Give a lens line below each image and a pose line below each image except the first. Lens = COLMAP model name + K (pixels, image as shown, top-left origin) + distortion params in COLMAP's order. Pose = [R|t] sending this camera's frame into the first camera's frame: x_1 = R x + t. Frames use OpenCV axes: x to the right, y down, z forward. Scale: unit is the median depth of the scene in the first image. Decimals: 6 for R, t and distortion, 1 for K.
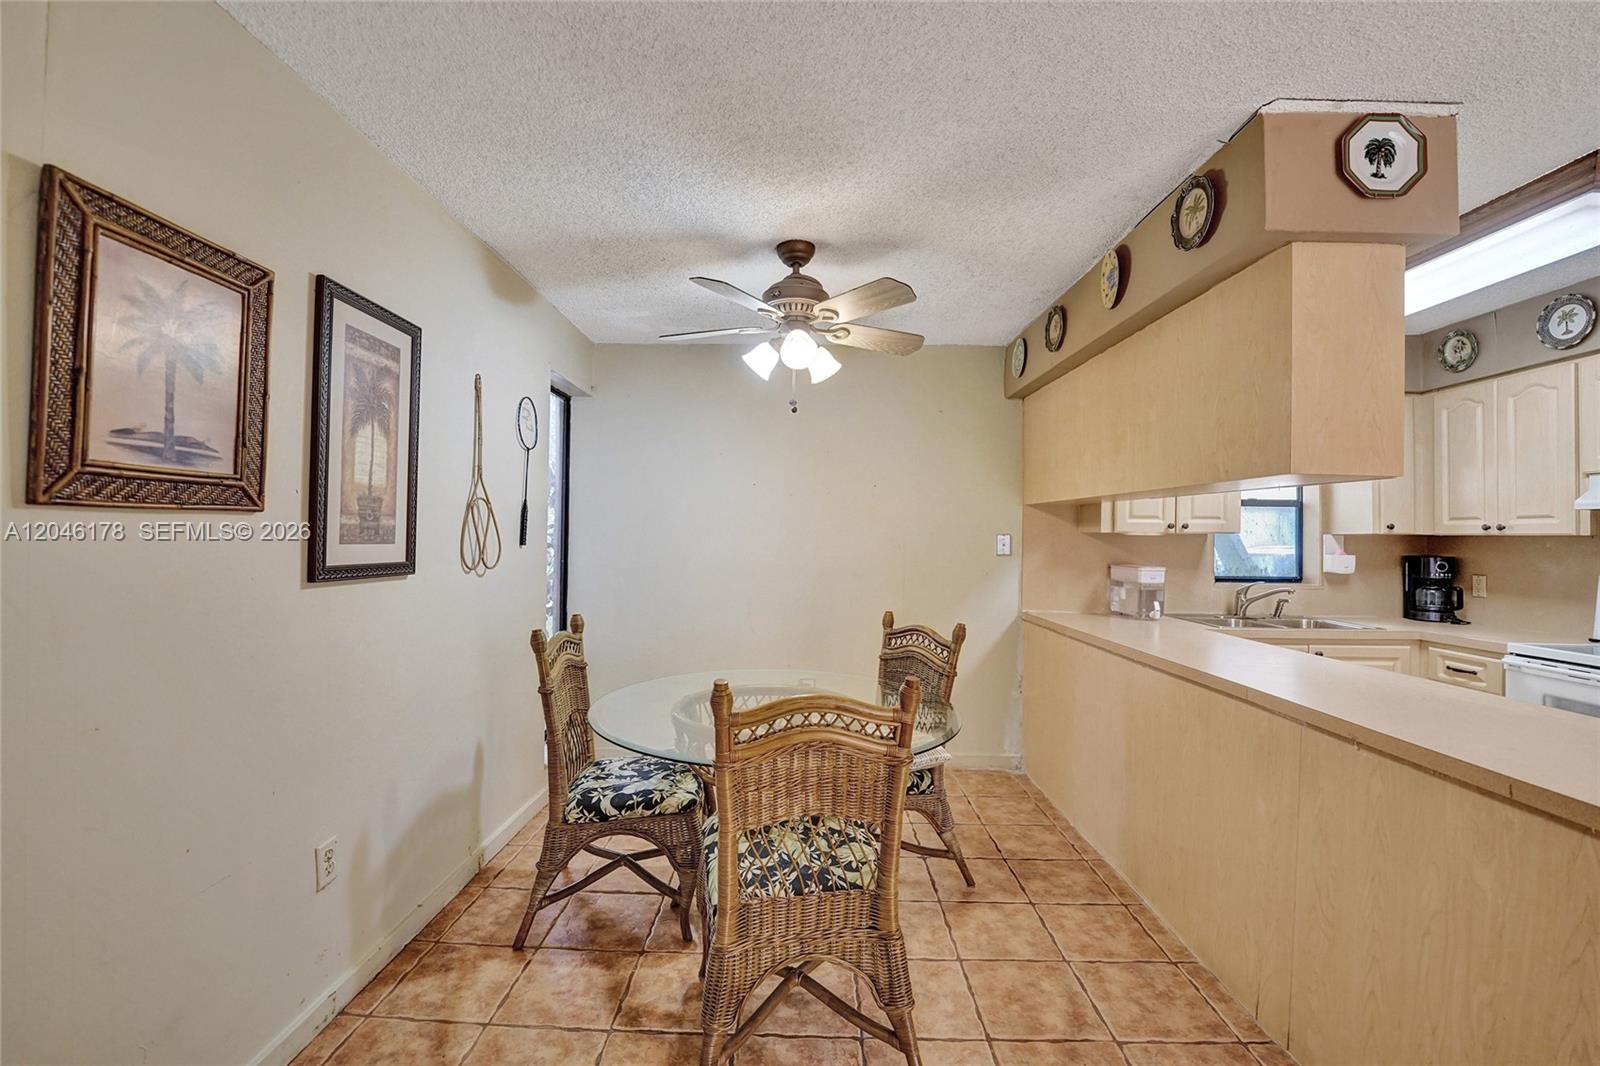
lens RADIAL K [[656.2, 0, 794.1], [0, 656.2, 531.8], [0, 0, 1]] dist [-0.030881, 0.004875]
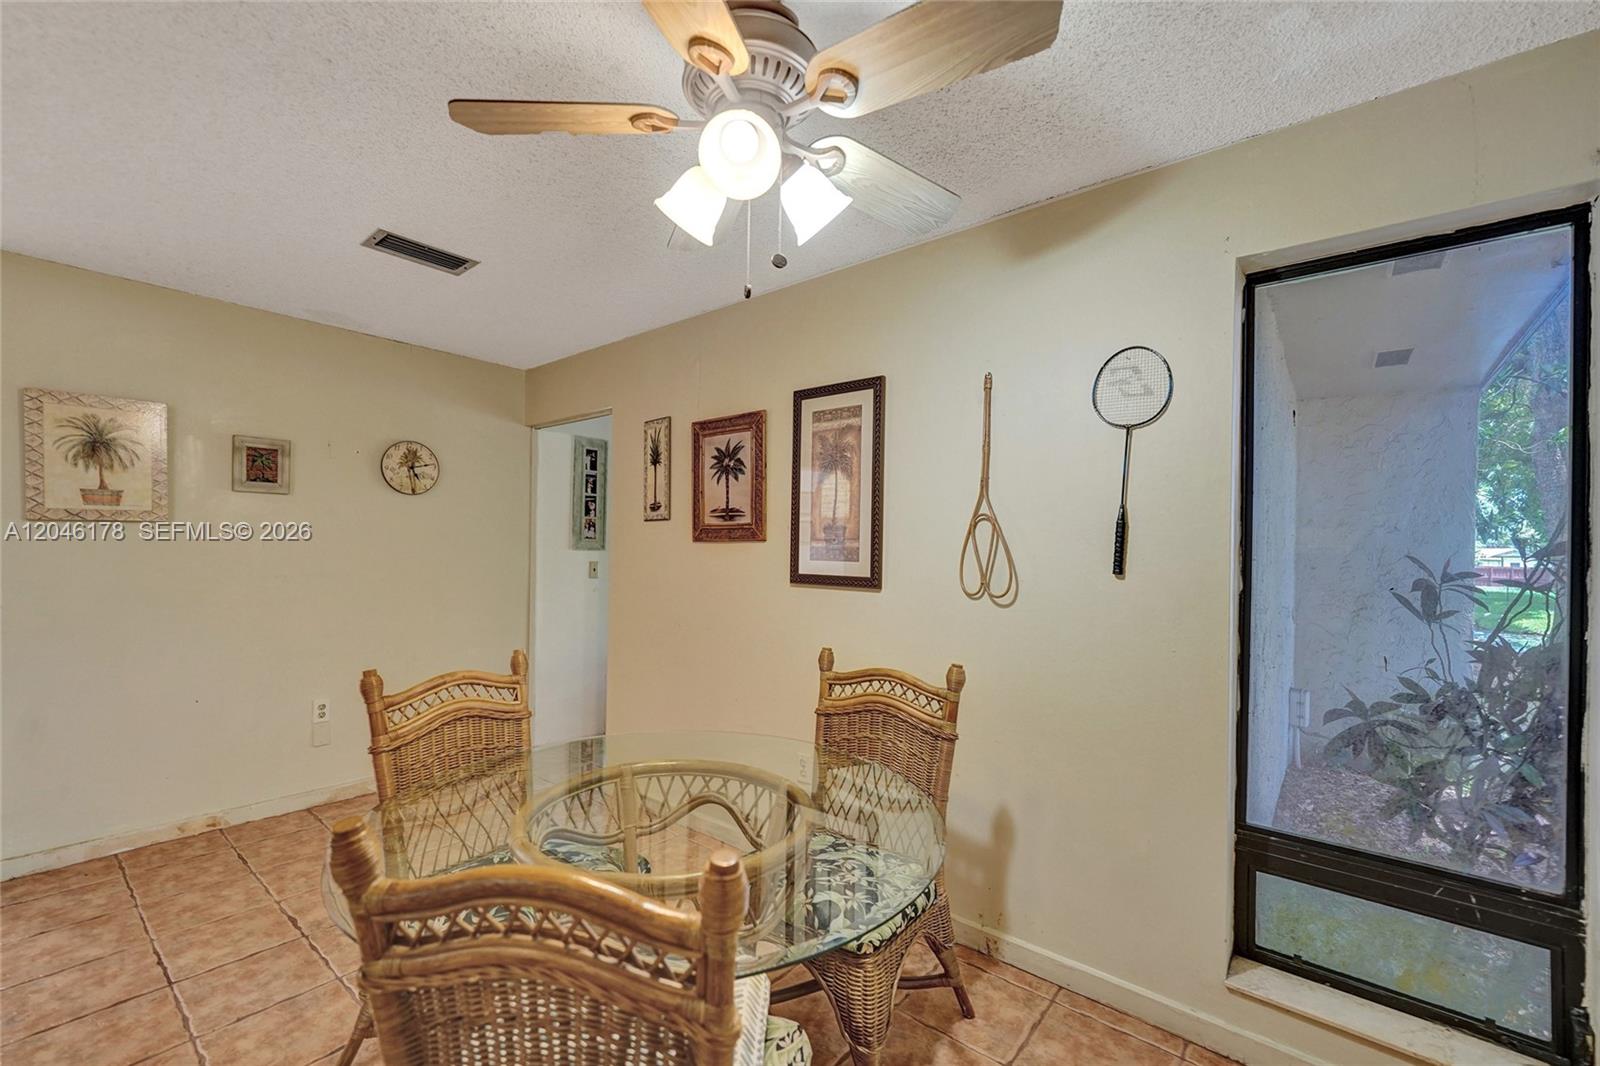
lens RADIAL K [[667.4, 0, 791.9], [0, 667.4, 550.4], [0, 0, 1]] dist [-0.003162, -0.001083]
pose [[-0.626936, -0.026007, -0.778637, 0.415433], [-0.020067, 0.999650, -0.017231, 0.019190], [0.778813, 0.004822, -0.627238, 1.523530]]
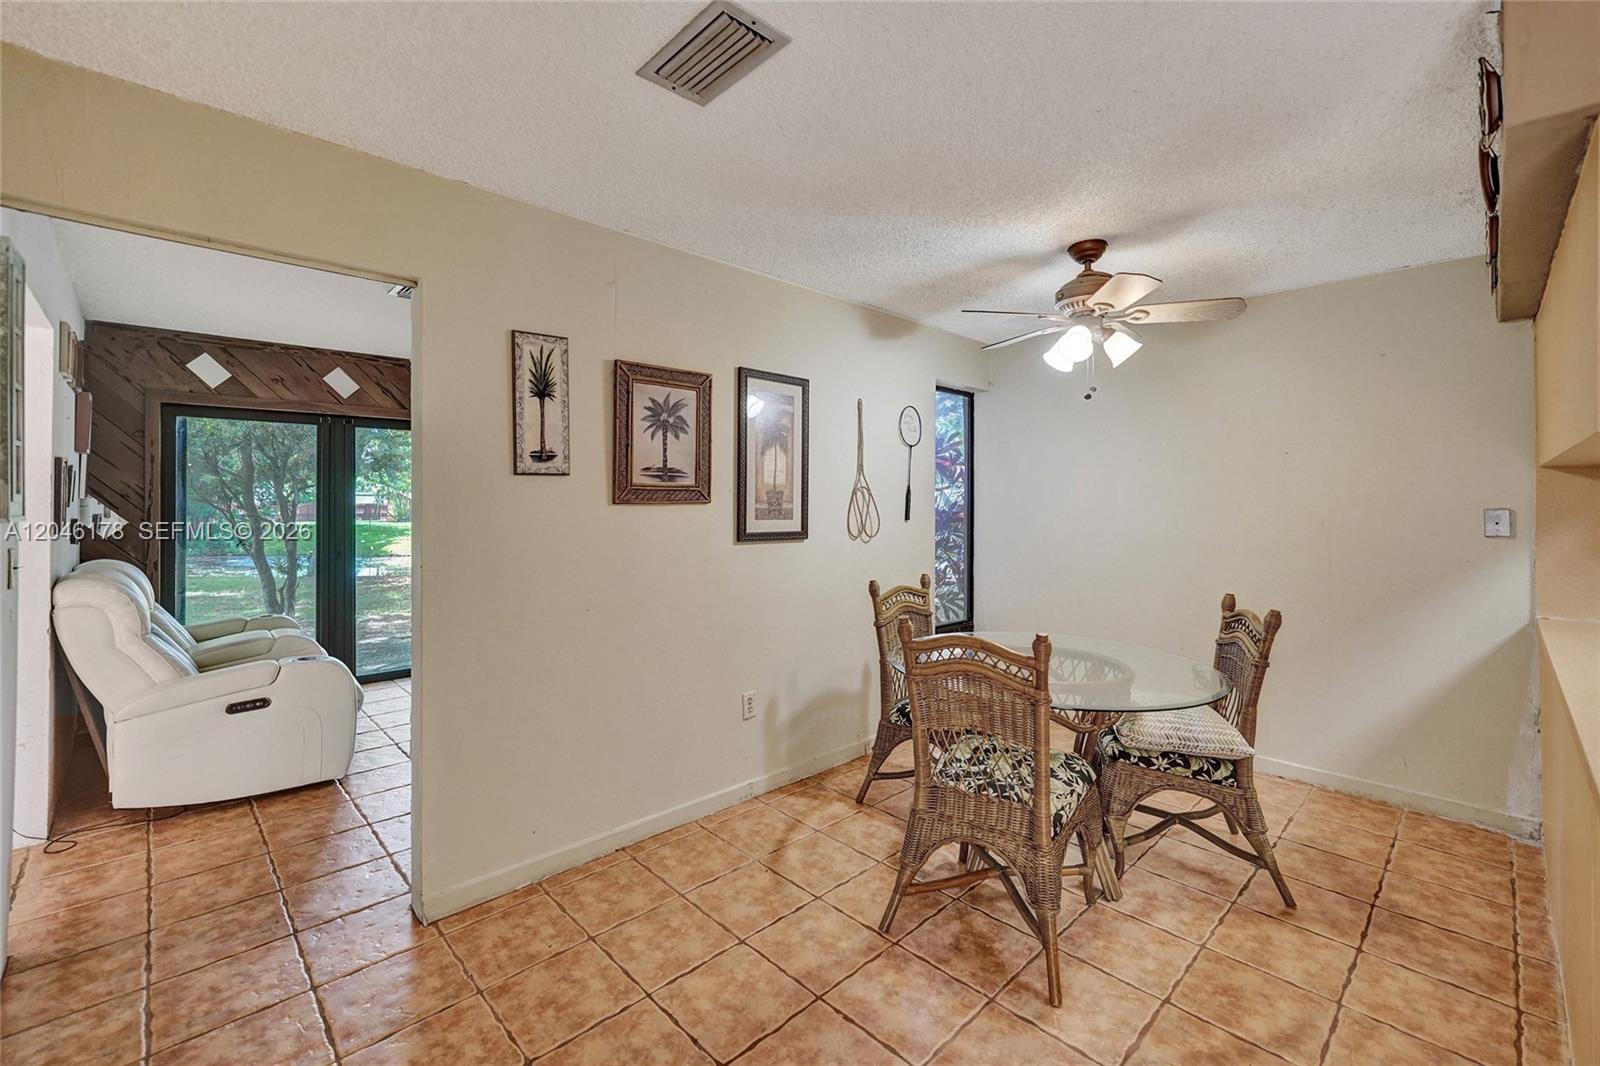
lens RADIAL K [[678.5, 0, 804.2], [0, 678.5, 499.8], [0, 0, 1]] dist [-0.004140, -0.000200]
pose [[0.708368, -0.014706, -0.705691, 0.516486], [0.010969, 0.999892, -0.009826, -0.012072], [0.705759, -0.000780, 0.708452, -0.141364]]
